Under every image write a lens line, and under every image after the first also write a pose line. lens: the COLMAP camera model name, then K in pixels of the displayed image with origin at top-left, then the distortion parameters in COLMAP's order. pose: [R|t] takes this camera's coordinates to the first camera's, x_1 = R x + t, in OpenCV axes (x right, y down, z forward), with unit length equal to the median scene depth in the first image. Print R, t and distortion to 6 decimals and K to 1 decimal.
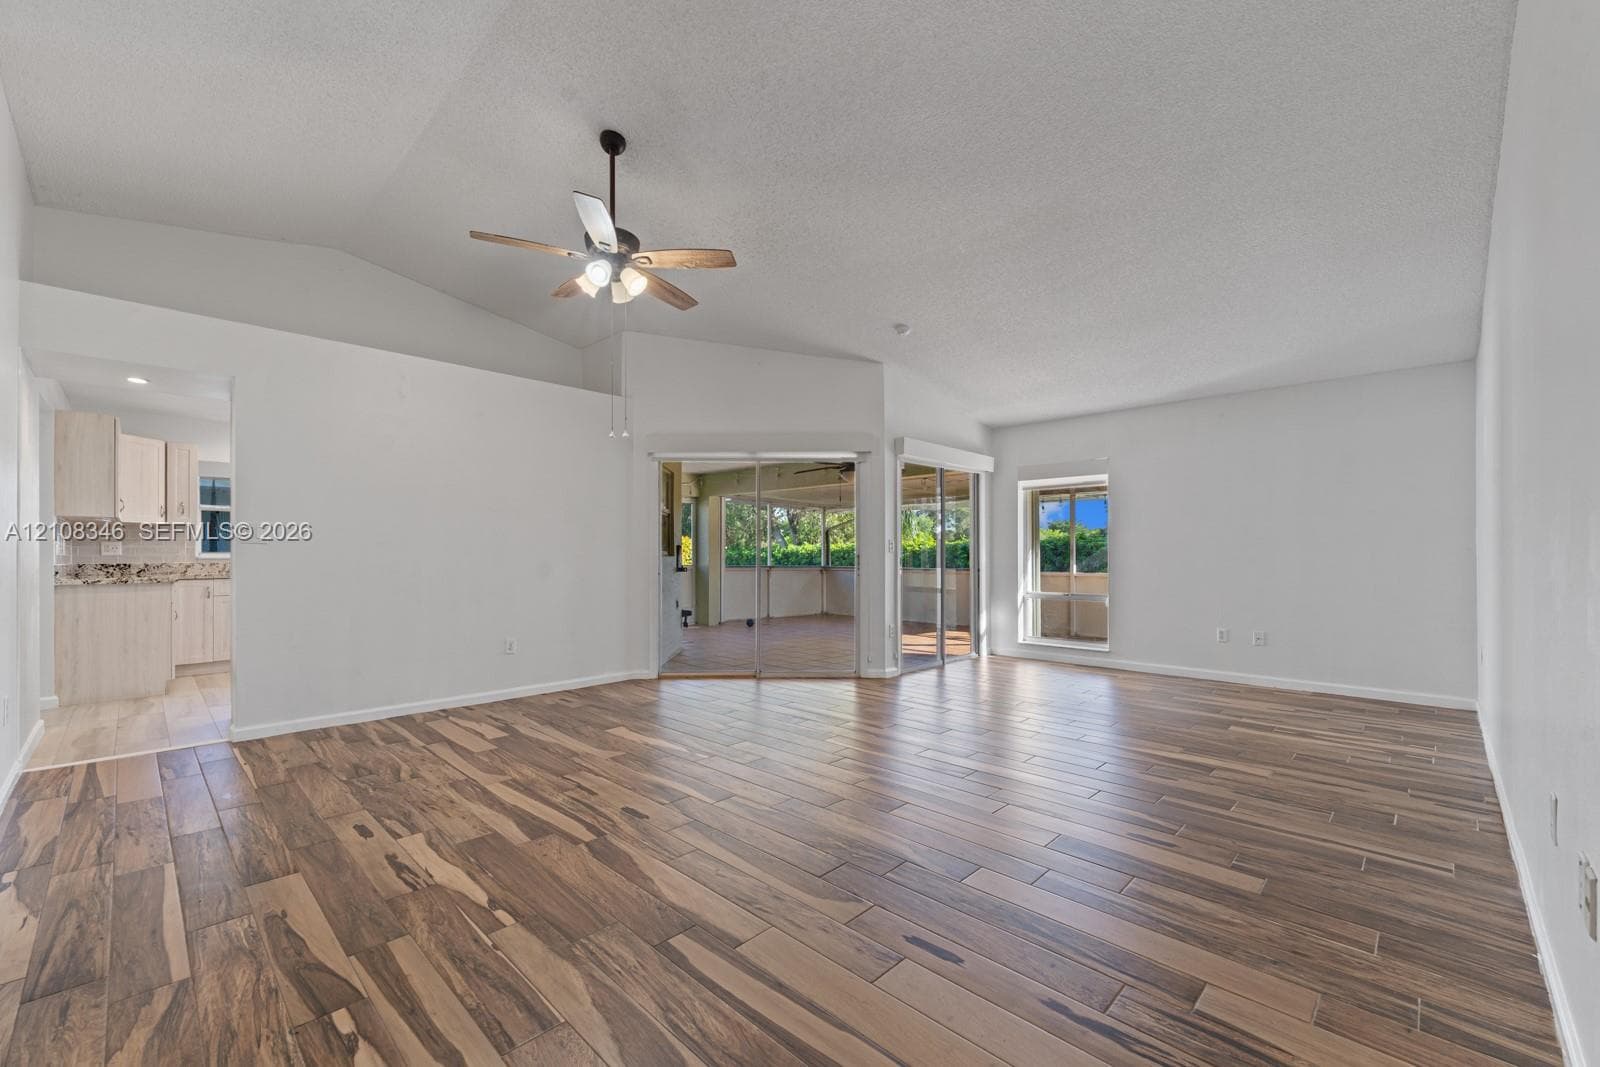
lens RADIAL K [[662.3, 0, 789.2], [0, 662.3, 534.5], [0, 0, 1]] dist [-0.002249, -0.000270]
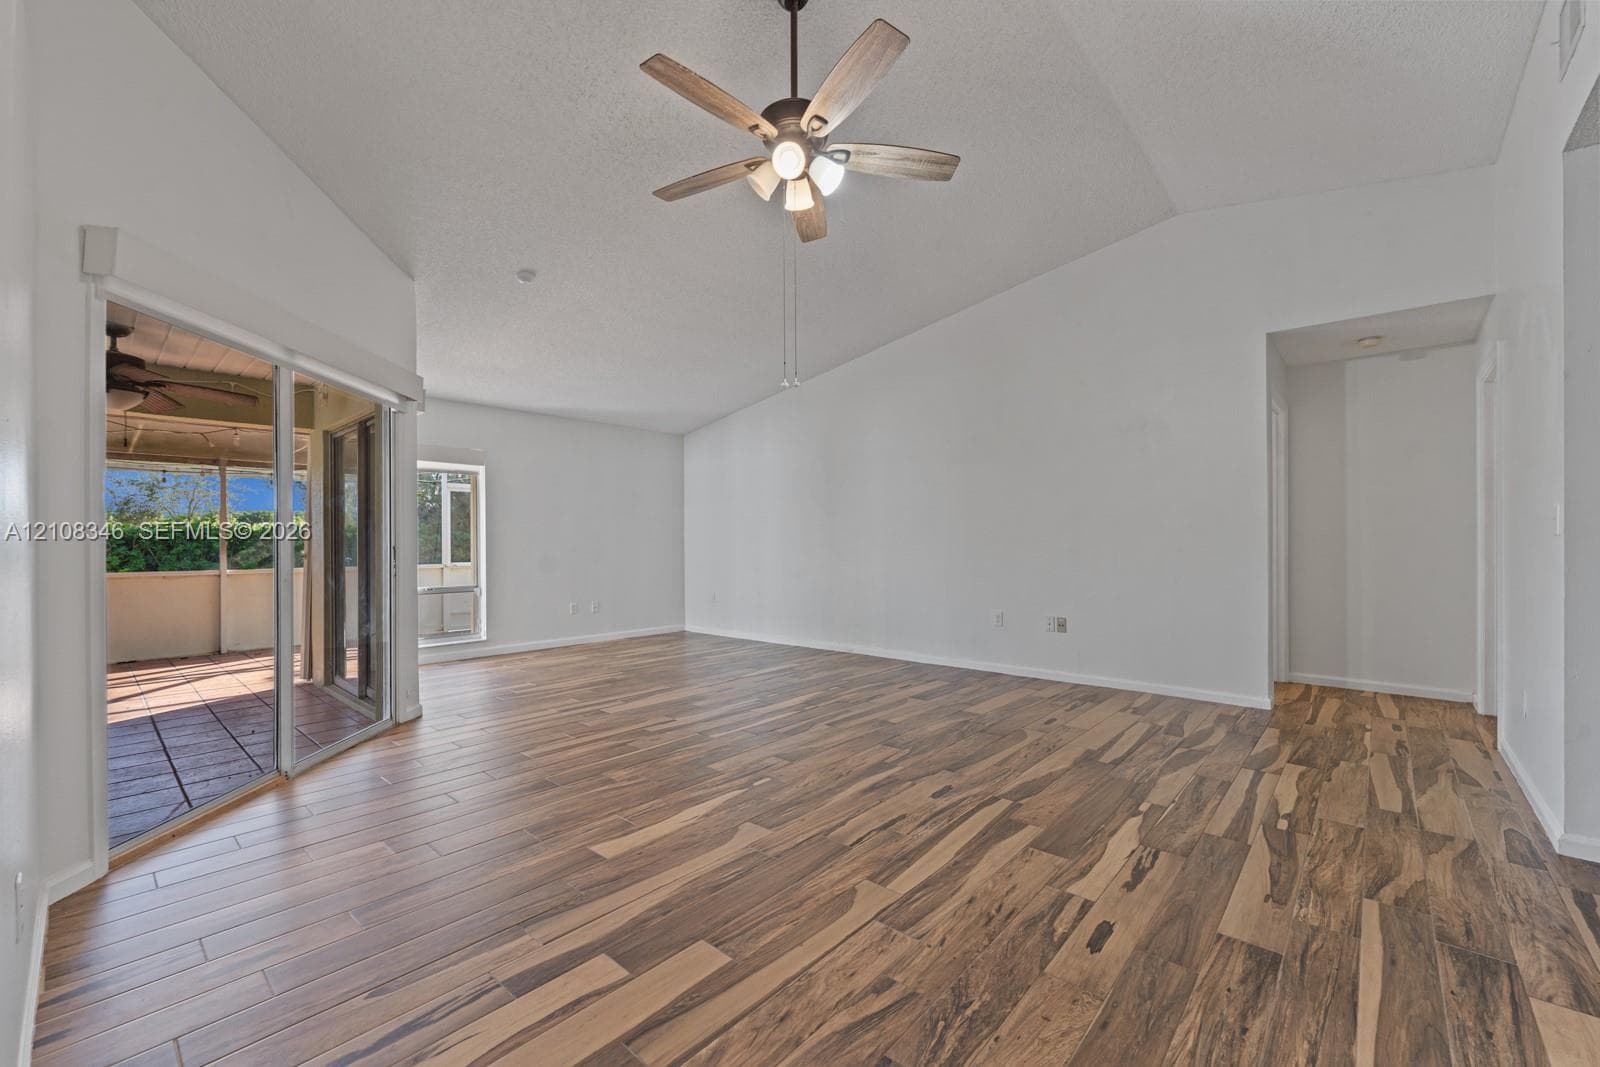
lens RADIAL K [[655.5, 0, 805.0], [0, 655.5, 532.7], [0, 0, 1]] dist [0.000453, -0.000263]
pose [[-0.068299, 0.016287, 0.997532, -1.179342], [-0.025080, 0.999523, -0.018037, 0.037239], [-0.997350, -0.026250, -0.067858, 1.222659]]
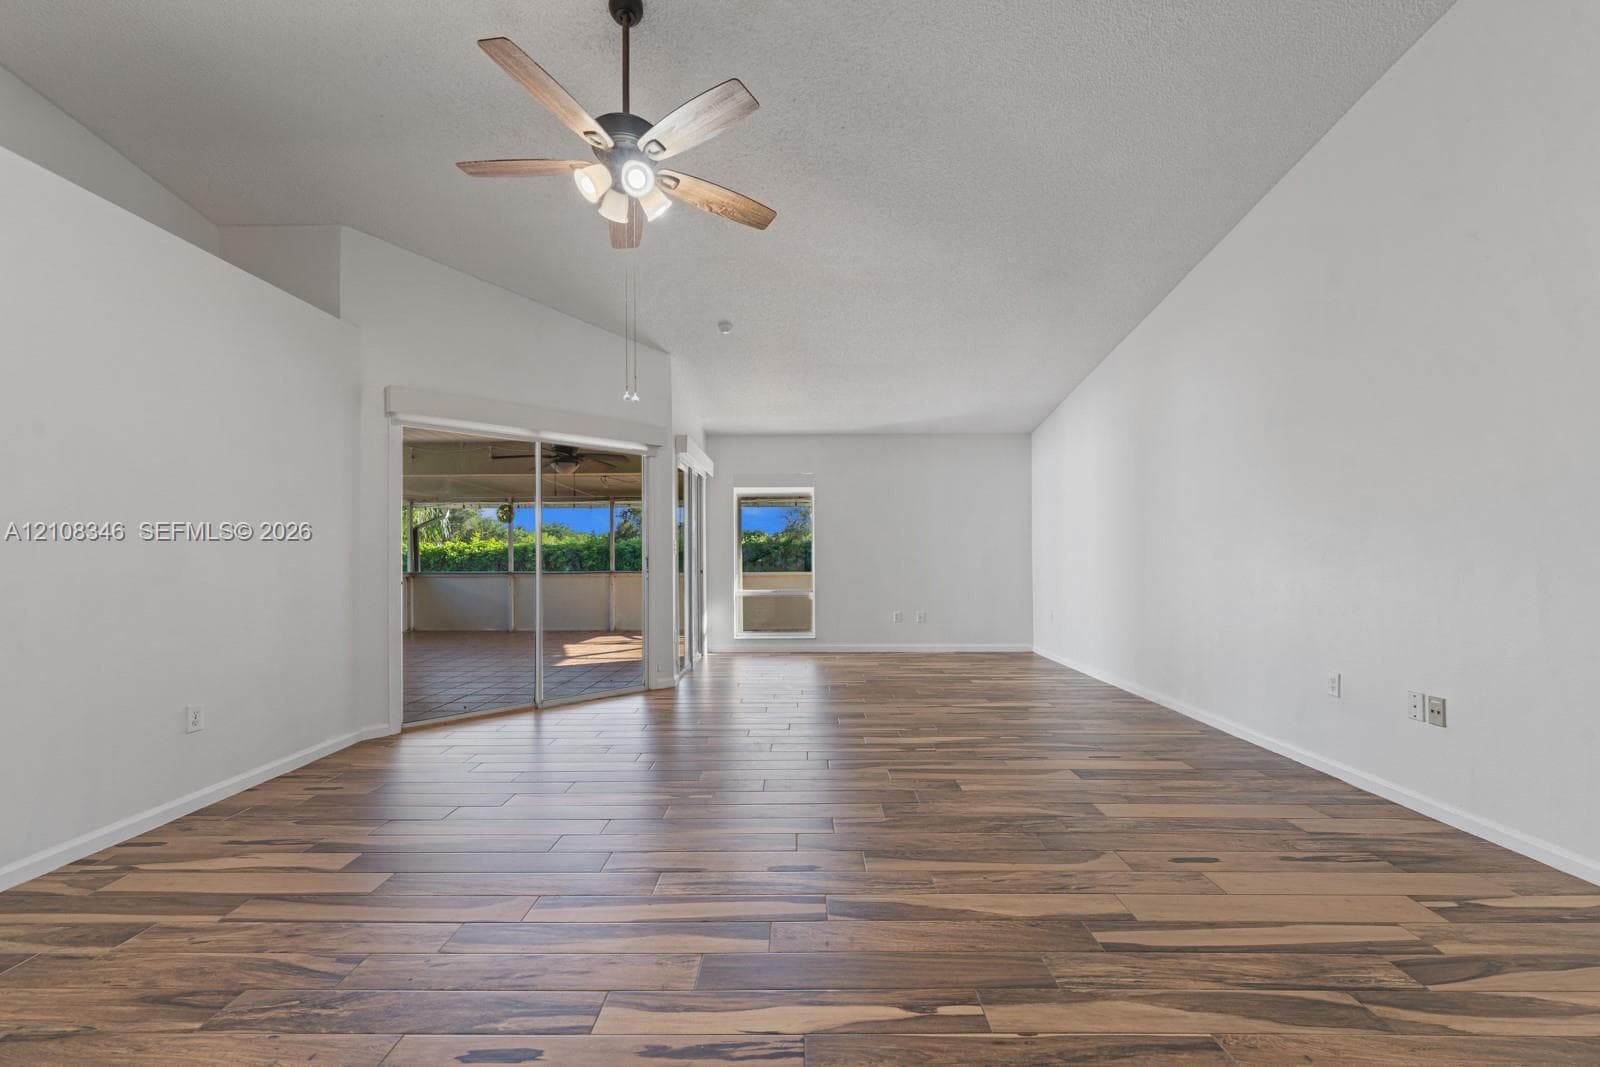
lens RADIAL K [[661.9, 0, 795.9], [0, 661.9, 545.3], [0, 0, 1]] dist [-0.000917, -0.000140]
pose [[0.714045, 0.007515, 0.700060, -0.766309], [-0.016240, 0.999851, 0.005831, 0.011943], [-0.699912, -0.015532, 0.714061, 0.391032]]
